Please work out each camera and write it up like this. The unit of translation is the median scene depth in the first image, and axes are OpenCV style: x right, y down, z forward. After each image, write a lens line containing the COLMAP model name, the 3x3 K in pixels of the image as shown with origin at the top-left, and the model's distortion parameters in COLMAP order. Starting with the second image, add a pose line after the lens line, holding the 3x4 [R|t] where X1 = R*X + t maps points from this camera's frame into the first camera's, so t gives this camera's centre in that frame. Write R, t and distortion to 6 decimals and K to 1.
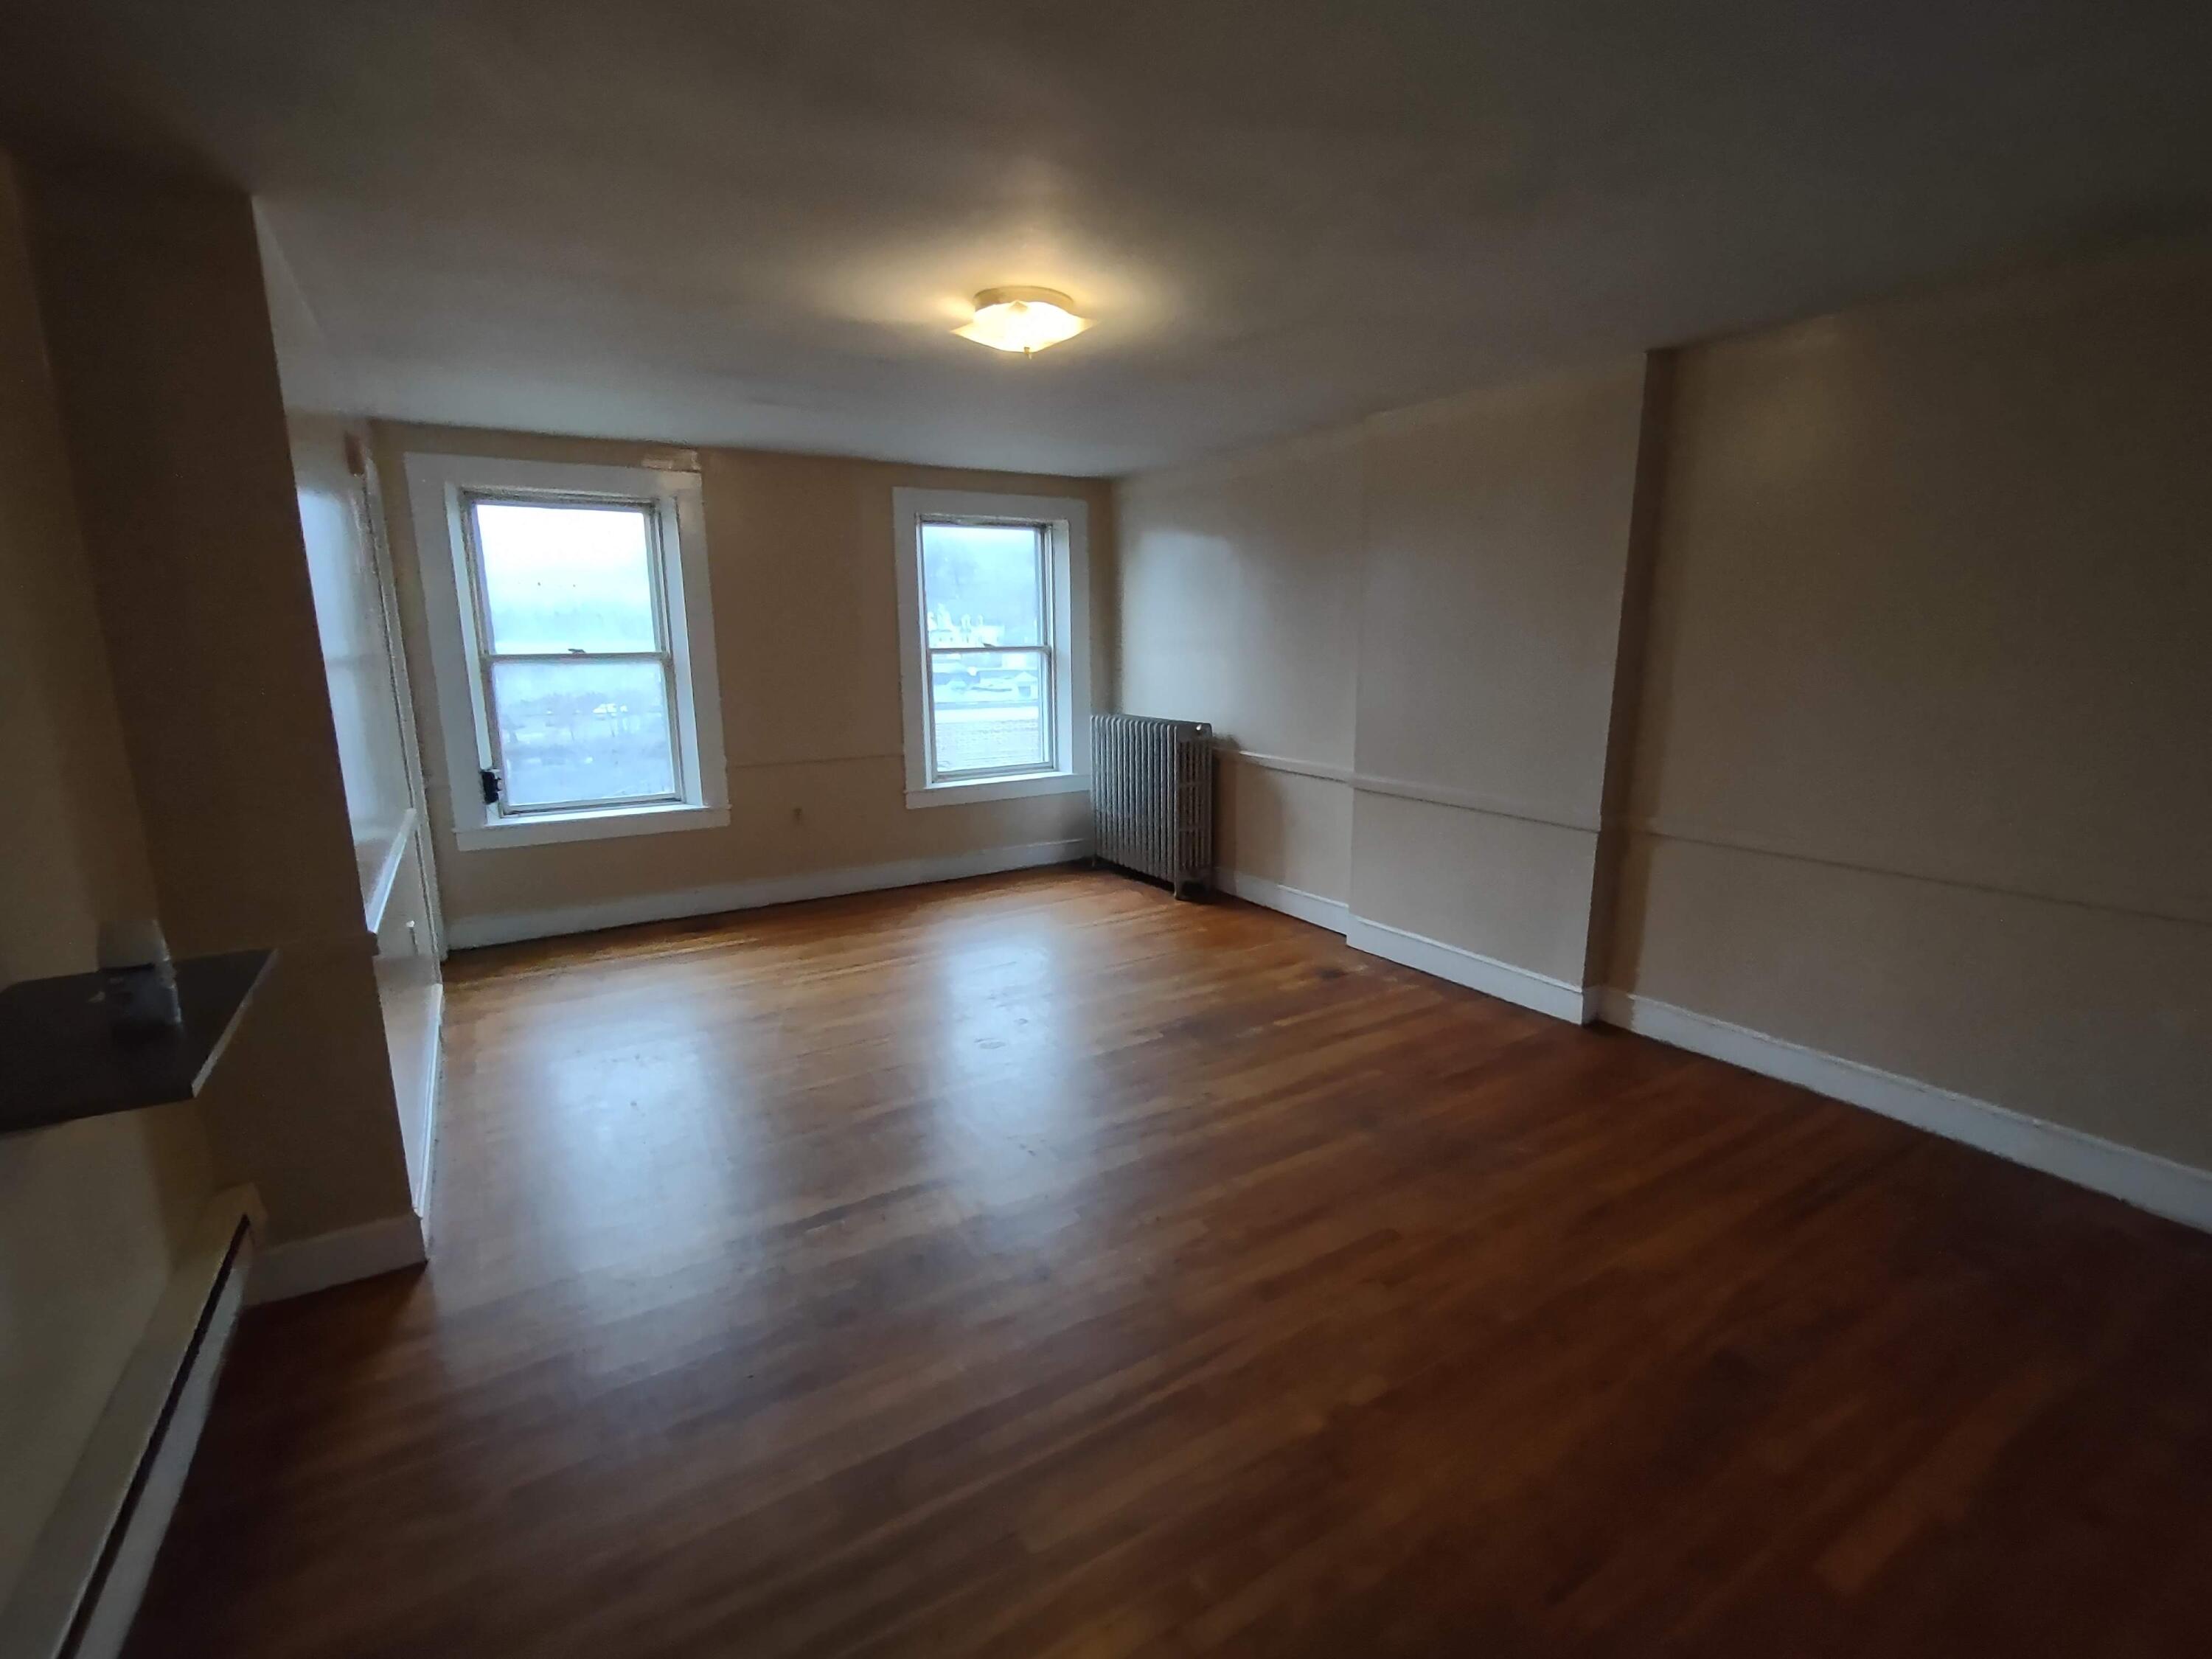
lens RADIAL K [[971.6, 0, 1106.0], [0, 971.6, 829.5], [0, 0, 1]] dist [0.001847, 0.000253]
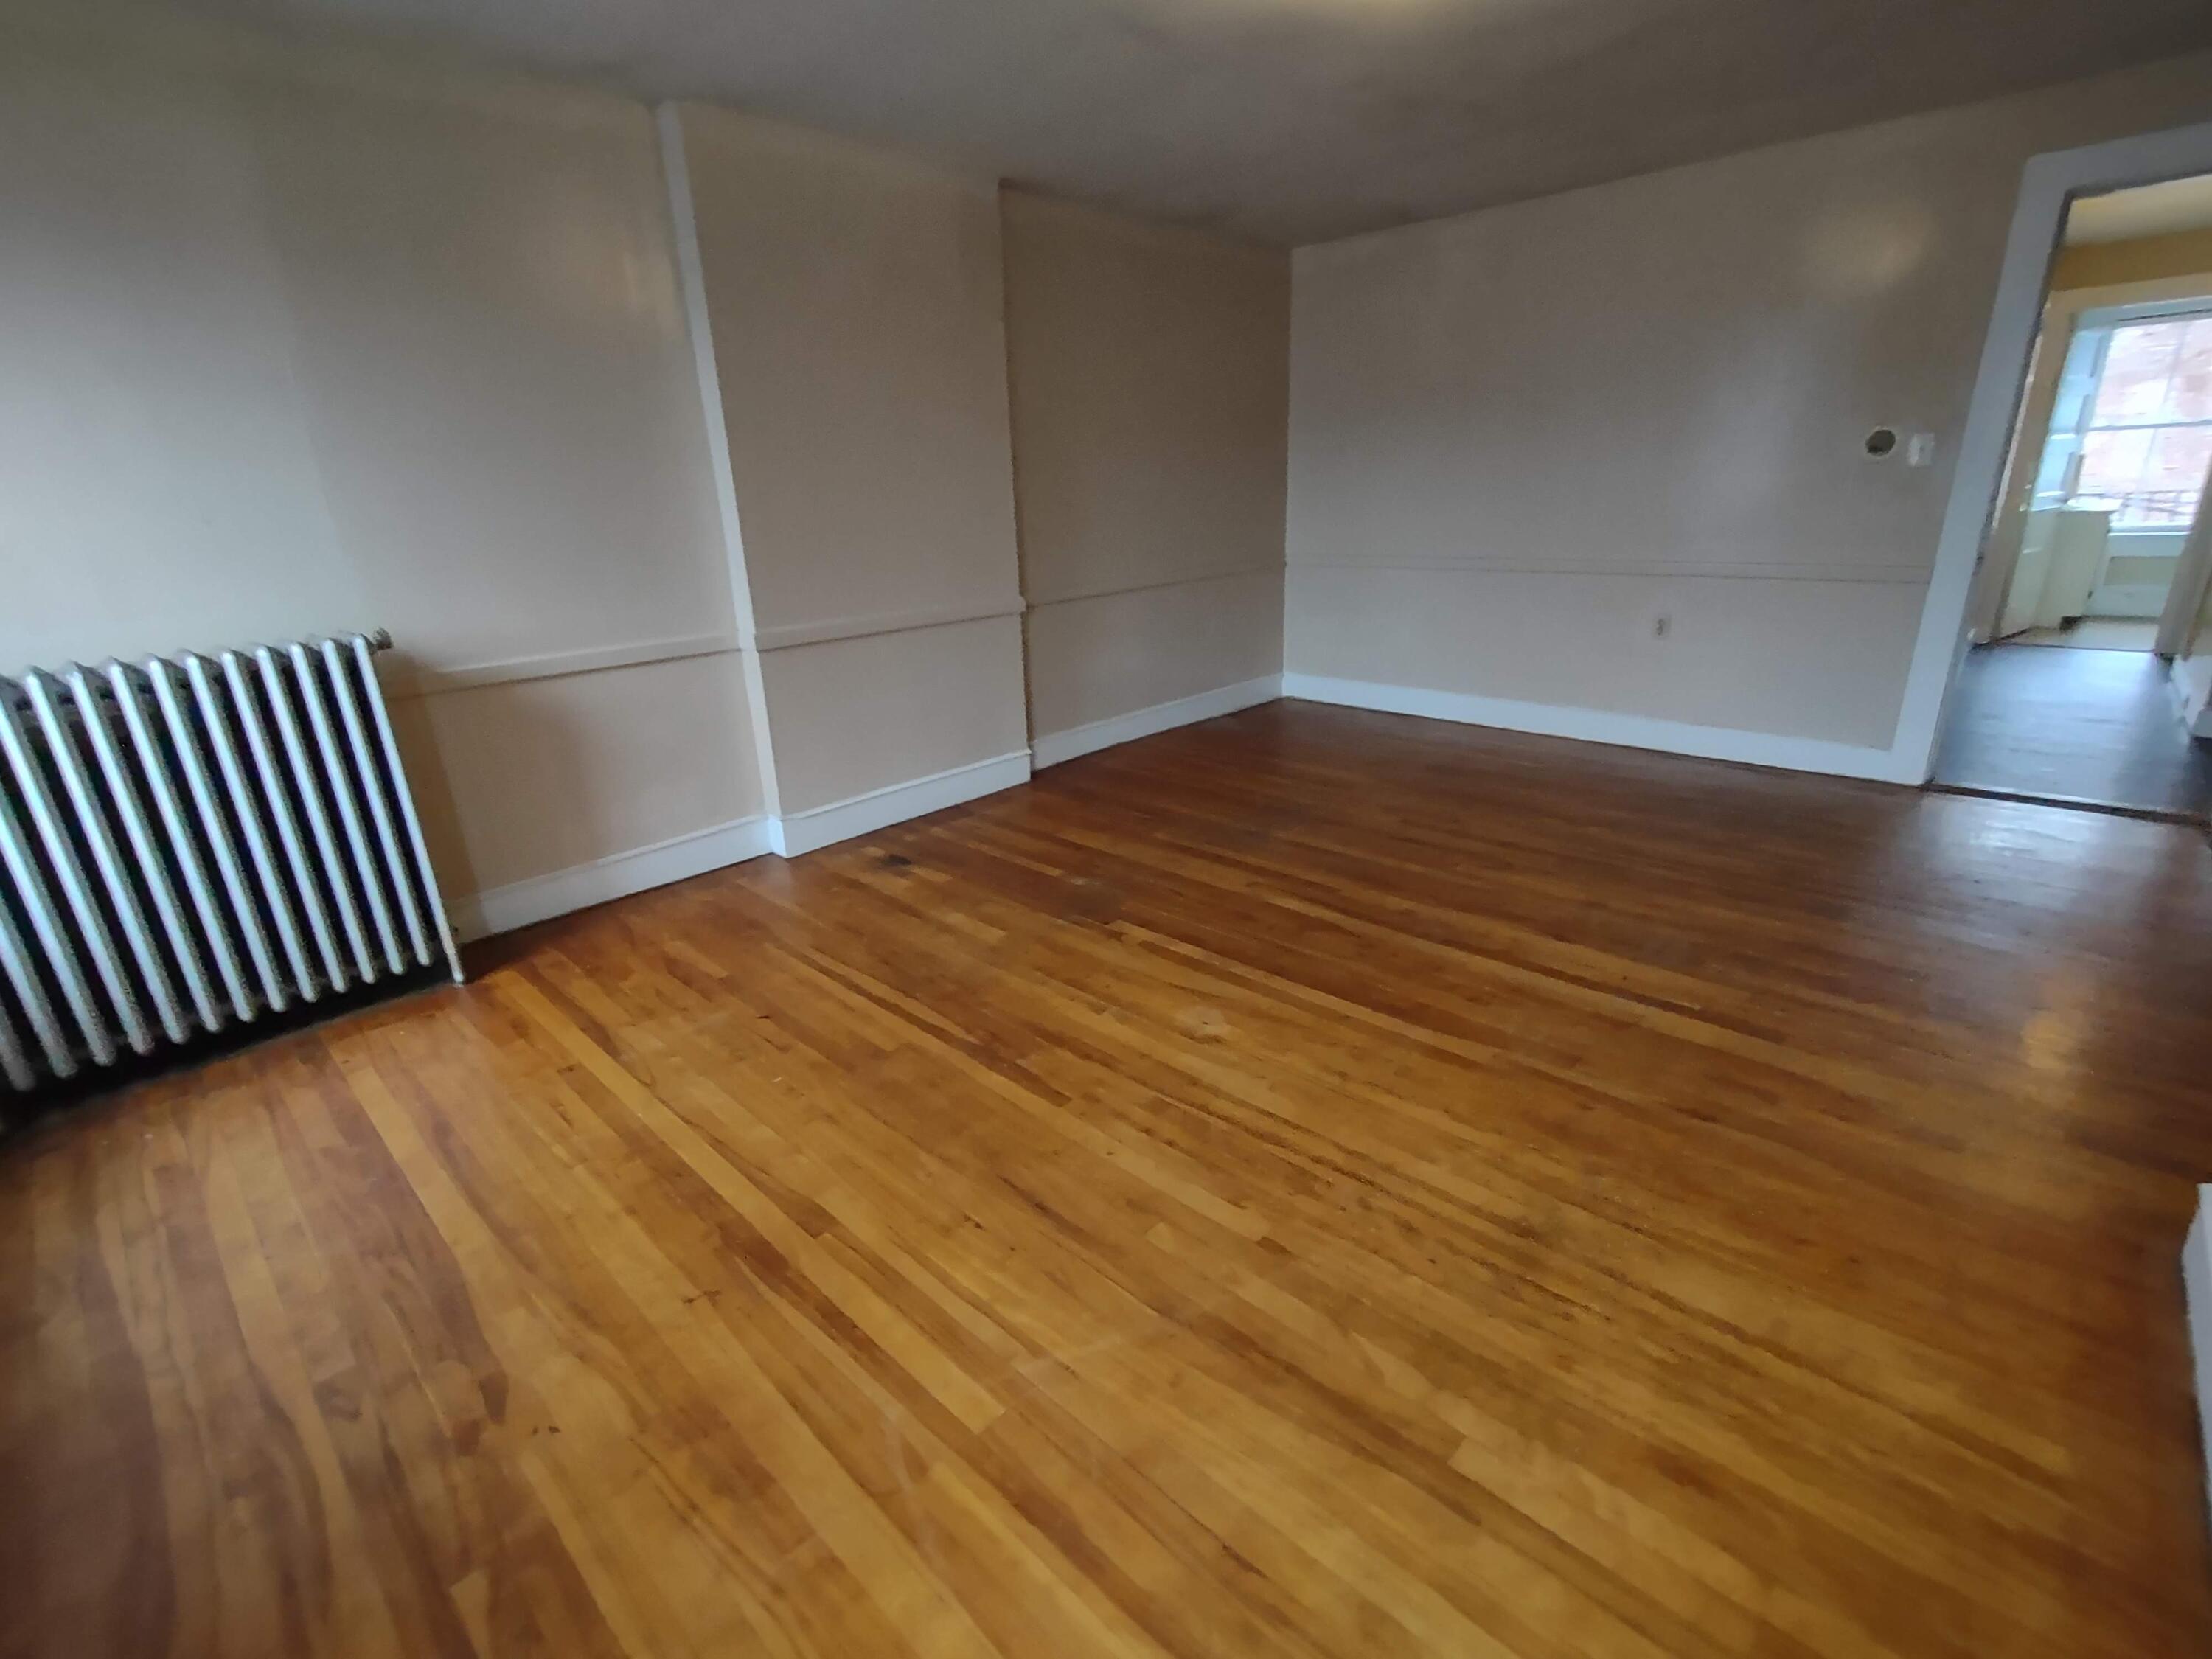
lens RADIAL K [[971.6, 0, 1106.0], [0, 971.6, 829.5], [0, 0, 1]] dist [0.001847, 0.000253]
pose [[-0.238383, -0.296855, 0.924690, -0.594107], [0.241981, 0.903954, 0.352580, -0.129677], [-0.940542, 0.307807, -0.143654, 0.980021]]
